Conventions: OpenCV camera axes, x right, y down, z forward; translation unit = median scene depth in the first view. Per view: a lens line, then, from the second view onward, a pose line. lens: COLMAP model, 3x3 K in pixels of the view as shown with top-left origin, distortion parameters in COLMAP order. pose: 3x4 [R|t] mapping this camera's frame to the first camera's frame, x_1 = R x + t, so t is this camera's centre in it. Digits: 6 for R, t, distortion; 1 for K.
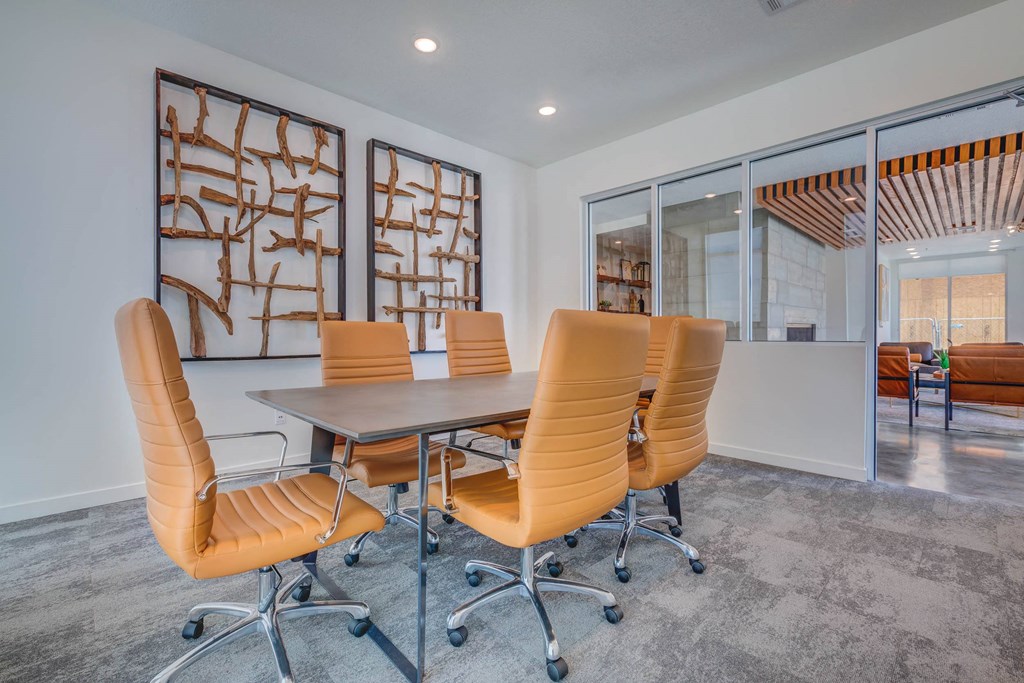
lens RADIAL K [[454.8, 0, 512.7], [0, 454.8, 338.6], [0, 0, 1]] dist [0.001420, 0.000298]
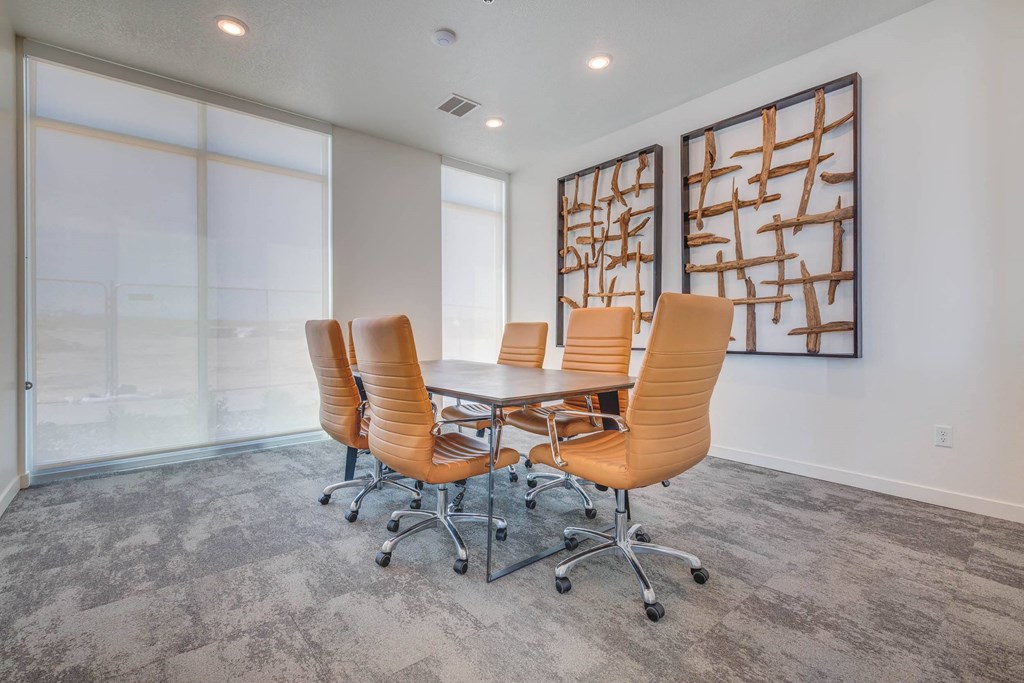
lens RADIAL K [[454.8, 0, 512.7], [0, 454.8, 338.6], [0, 0, 1]] dist [0.001420, 0.000298]
pose [[-0.072890, 0.019028, -0.997158, 0.712209], [-0.006484, 0.999788, 0.019553, -0.009429], [0.997319, 0.007891, -0.072751, 0.693235]]
